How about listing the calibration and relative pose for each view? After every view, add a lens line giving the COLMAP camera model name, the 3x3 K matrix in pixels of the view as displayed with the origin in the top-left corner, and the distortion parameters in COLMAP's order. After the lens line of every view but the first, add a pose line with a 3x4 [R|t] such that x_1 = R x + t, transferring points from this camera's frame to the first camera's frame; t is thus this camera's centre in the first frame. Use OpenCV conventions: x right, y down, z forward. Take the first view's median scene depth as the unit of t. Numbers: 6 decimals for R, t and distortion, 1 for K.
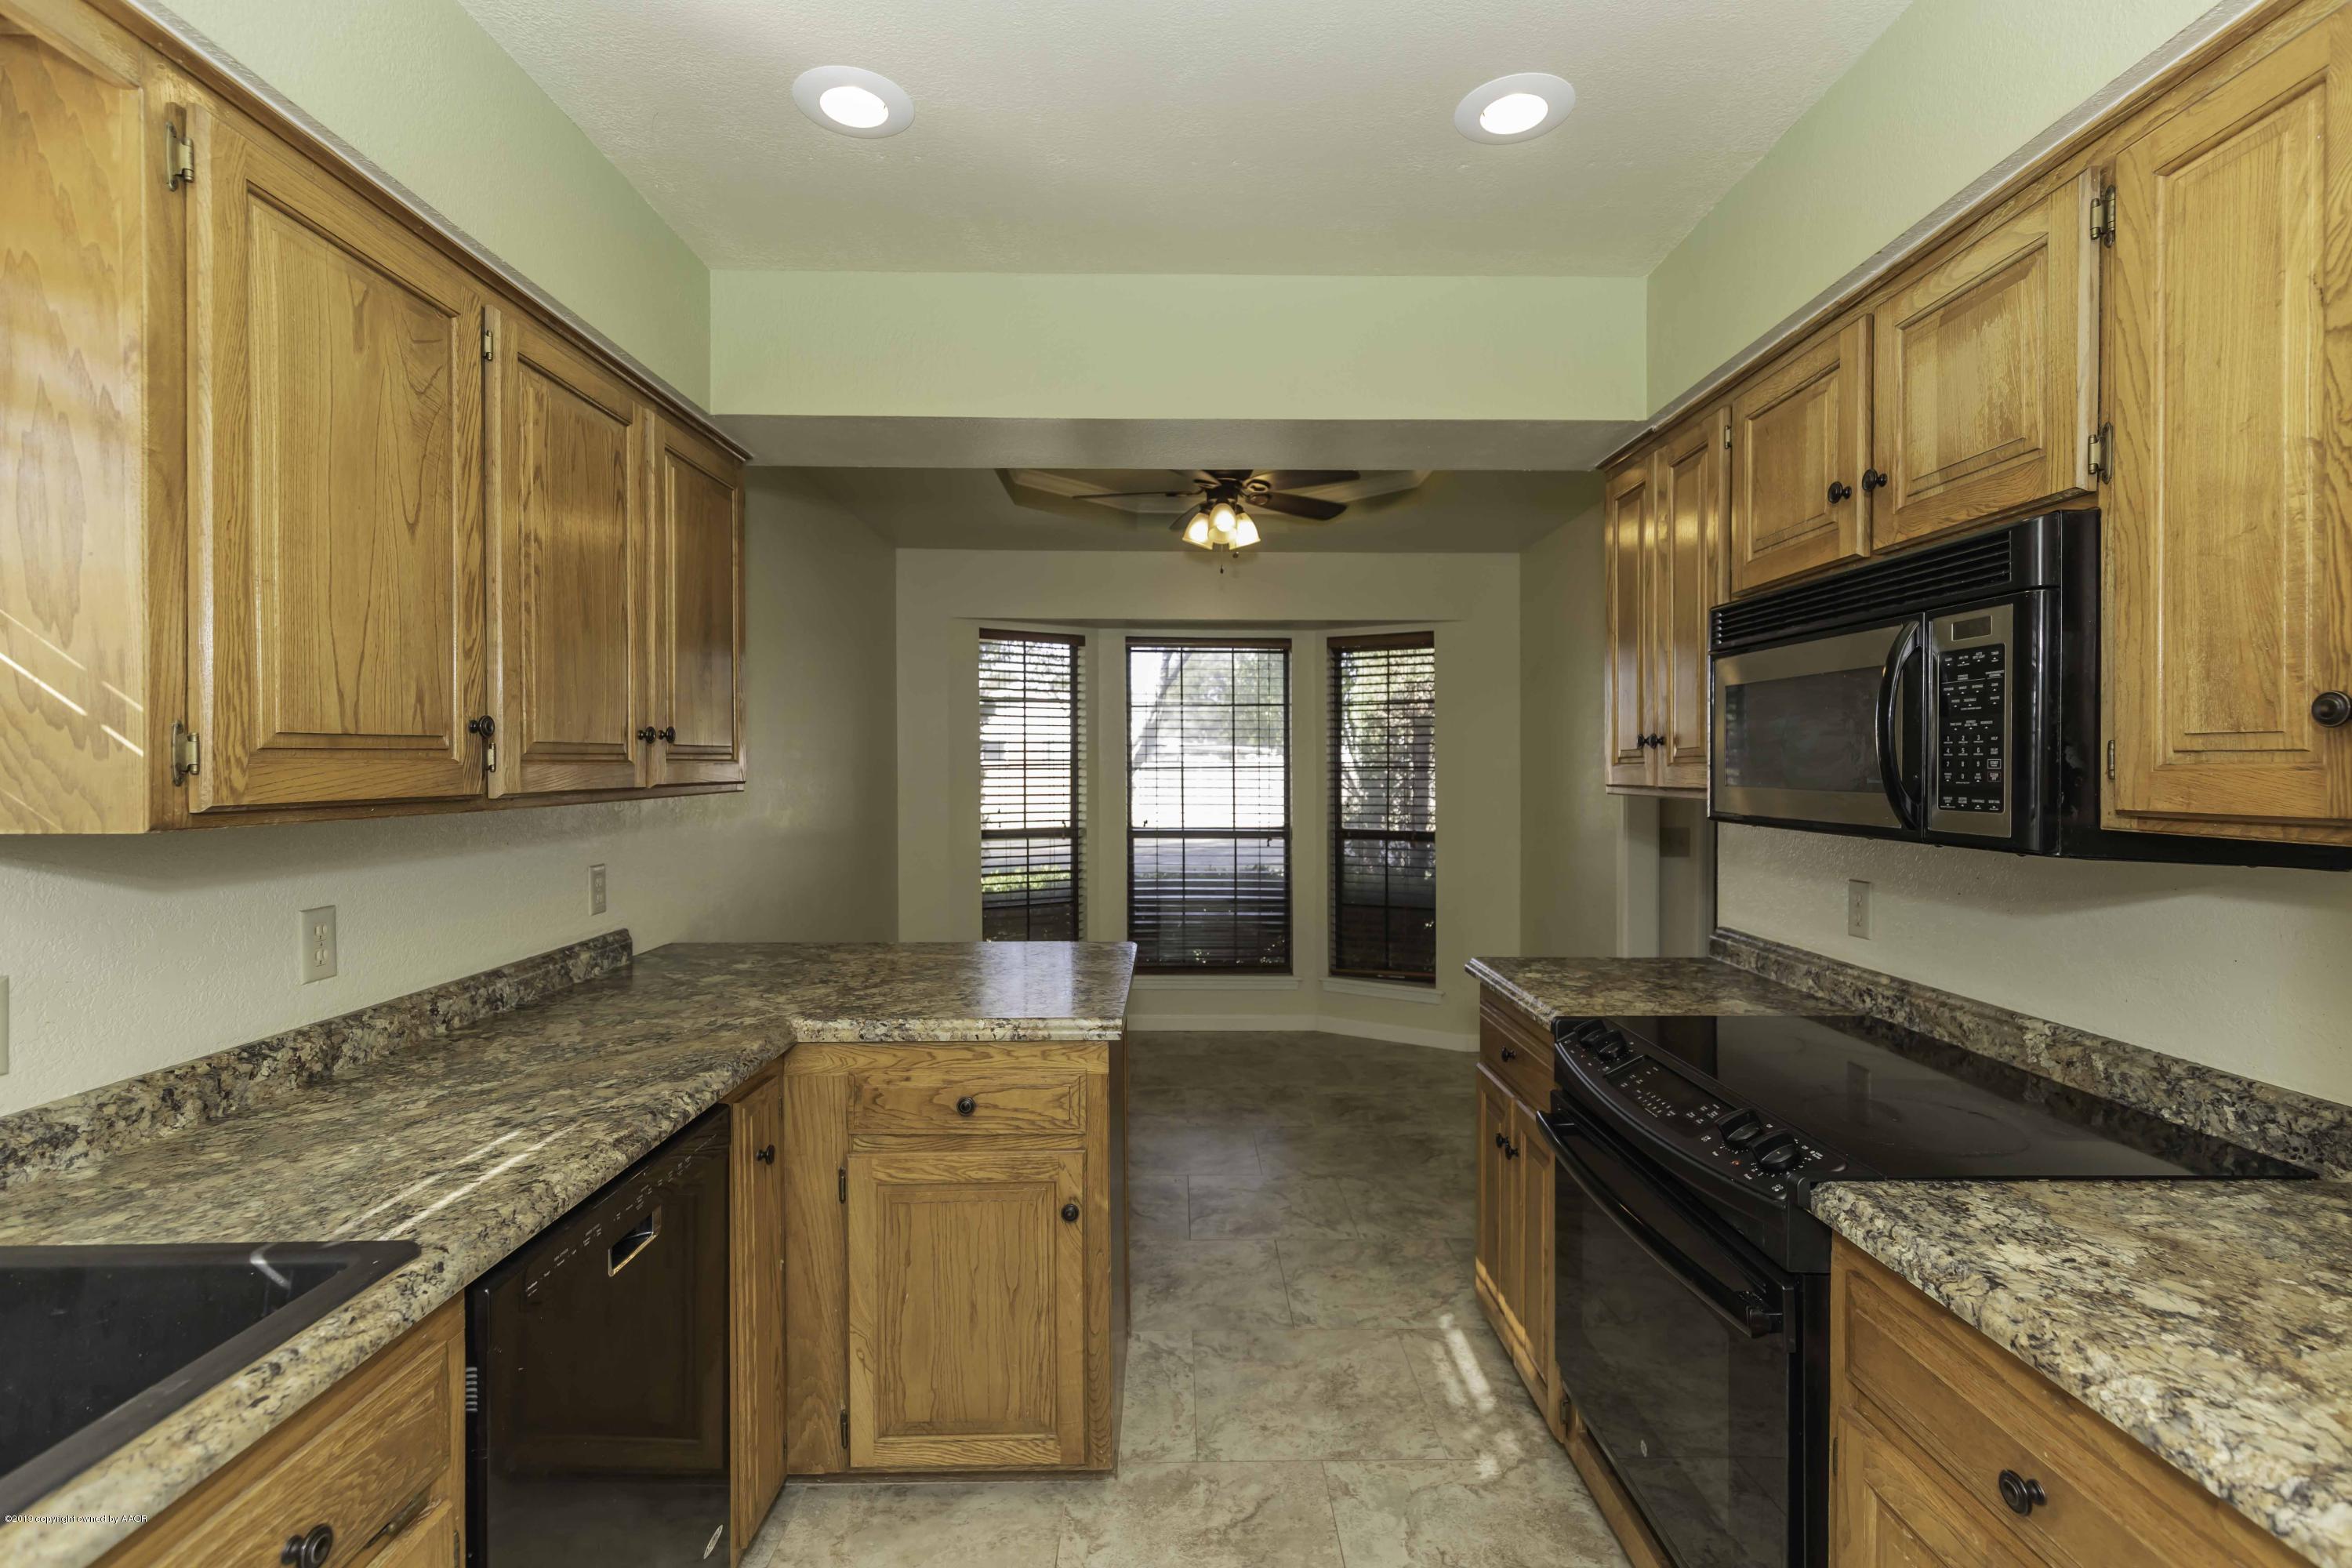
lens RADIAL K [[1085.5, 0, 1180.6], [0, 1085.5, 778.5], [0, 0, 1]] dist [0.005376, -0.000735]
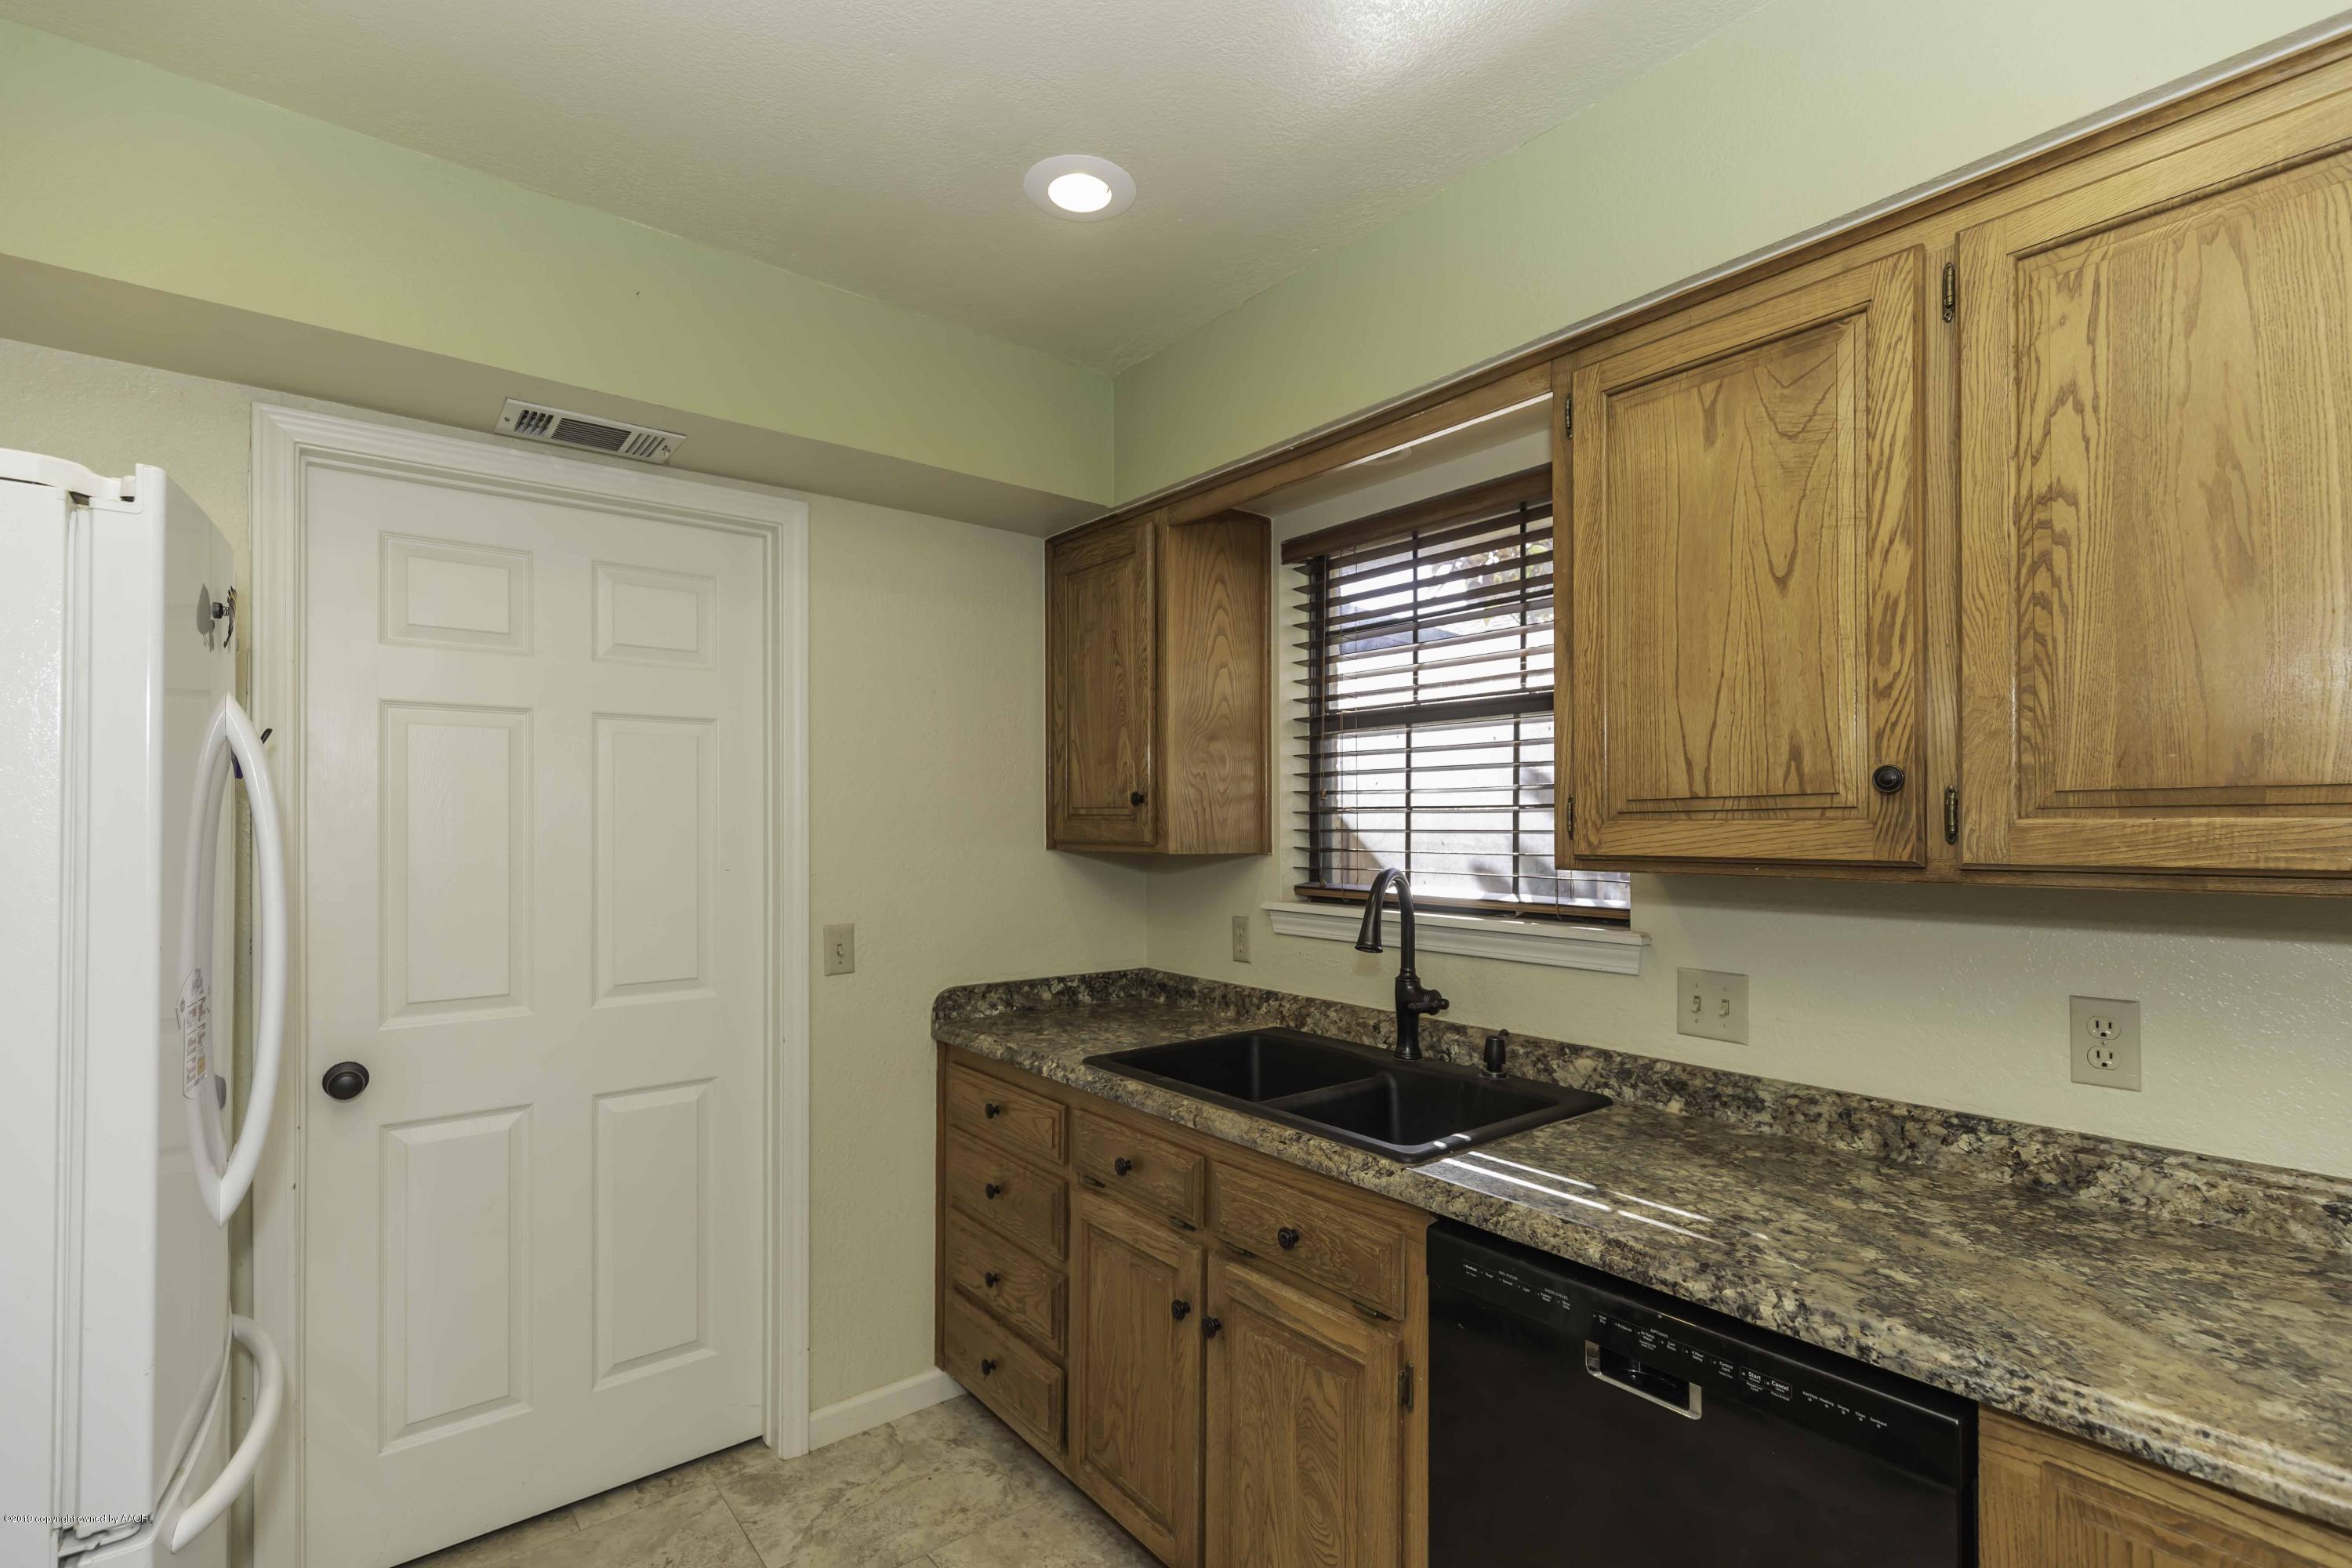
lens RADIAL K [[1085.5, 0, 1184.1], [0, 1085.5, 801.7], [0, 0, 1]] dist [0.005376, -0.000735]
pose [[-0.787351, -0.011361, -0.616400, 0.321791], [-0.005637, 0.999921, -0.011229, -0.019853], [0.616479, -0.005367, -0.787353, 1.478984]]
